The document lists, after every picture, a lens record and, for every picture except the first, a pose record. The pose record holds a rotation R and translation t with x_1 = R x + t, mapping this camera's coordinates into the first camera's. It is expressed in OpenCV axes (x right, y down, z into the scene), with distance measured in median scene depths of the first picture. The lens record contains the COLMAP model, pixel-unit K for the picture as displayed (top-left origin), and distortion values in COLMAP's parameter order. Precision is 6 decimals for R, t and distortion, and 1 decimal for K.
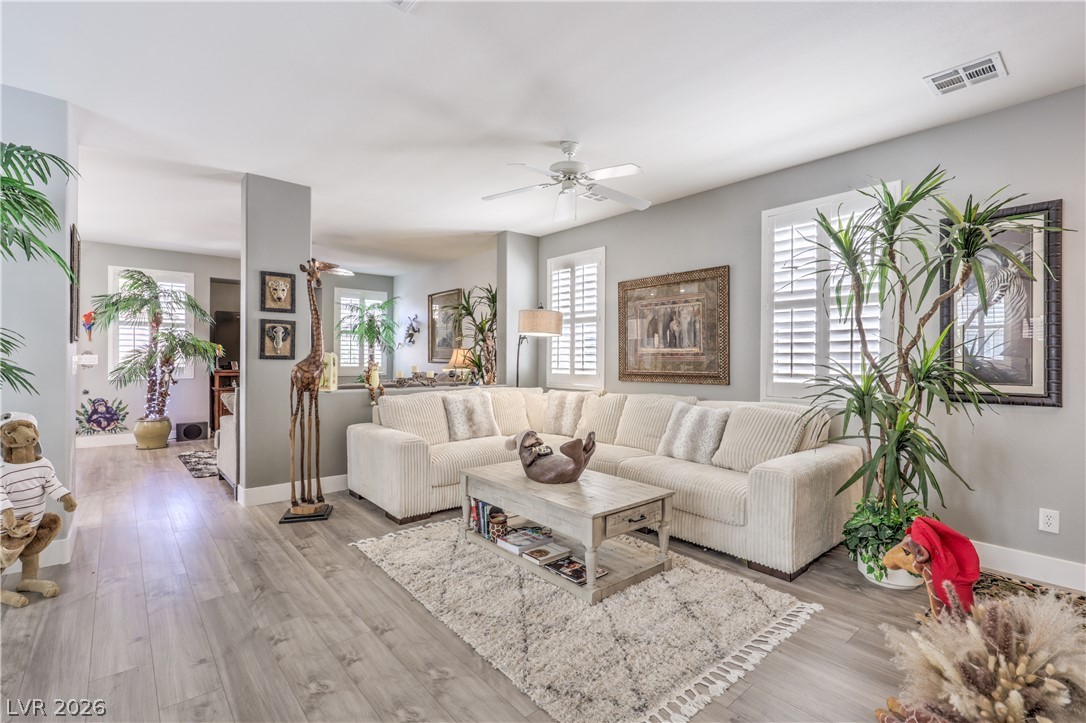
lens RADIAL K [[501.2, 0, 552.1], [0, 501.2, 358.7], [0, 0, 1]] dist [0.000037, -0.003183]
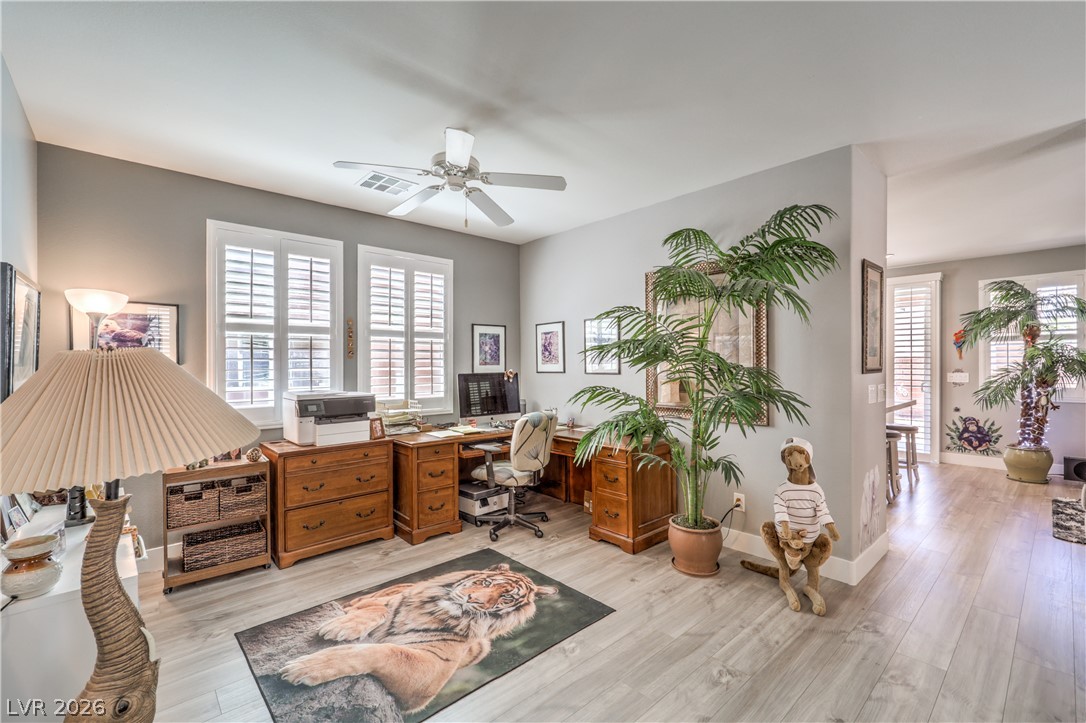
lens RADIAL K [[460.5, 0, 548.0], [0, 460.5, 367.3], [0, 0, 1]] dist [0.002117, -0.001511]
pose [[0.012732, 0.002261, -0.999916, -0.009263], [0.002666, 0.999994, 0.002295, -0.033240], [0.999915, -0.002695, 0.012726, 0.223720]]
